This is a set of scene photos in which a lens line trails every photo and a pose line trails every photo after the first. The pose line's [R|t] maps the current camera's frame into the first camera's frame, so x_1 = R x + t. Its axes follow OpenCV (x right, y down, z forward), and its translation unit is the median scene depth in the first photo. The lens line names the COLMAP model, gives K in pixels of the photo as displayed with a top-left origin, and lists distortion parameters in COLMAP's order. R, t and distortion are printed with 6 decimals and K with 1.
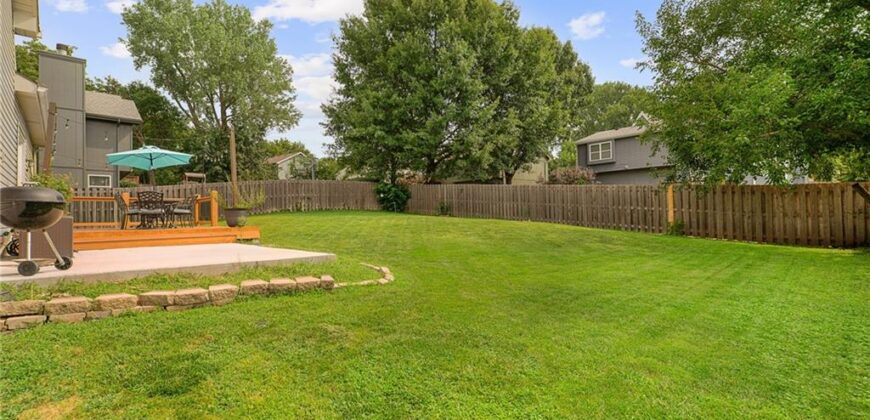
lens RADIAL K [[390.7, 0, 431.2], [0, 390.7, 210.4], [0, 0, 1]] dist [0.000739, -0.000329]
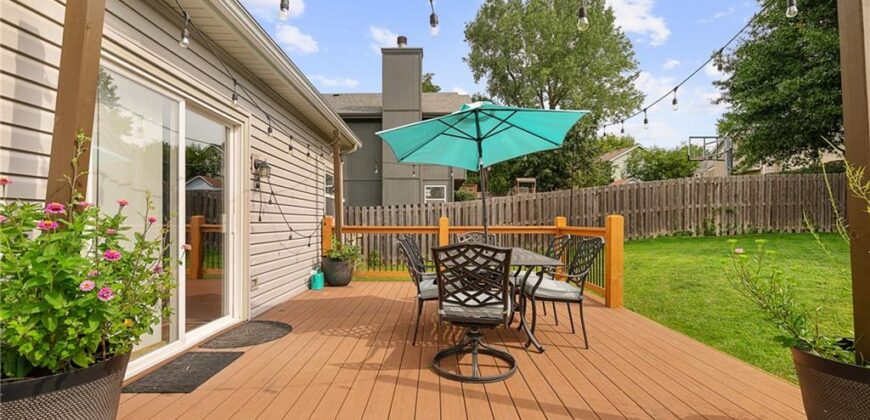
lens RADIAL K [[390.7, 0, 431.2], [0, 390.7, 210.4], [0, 0, 1]] dist [0.000739, -0.000329]
pose [[0.720370, -0.001880, -0.693587, -0.106871], [-0.000394, 0.999995, -0.003120, -0.013637], [0.693589, 0.002521, 0.720366, 0.152334]]
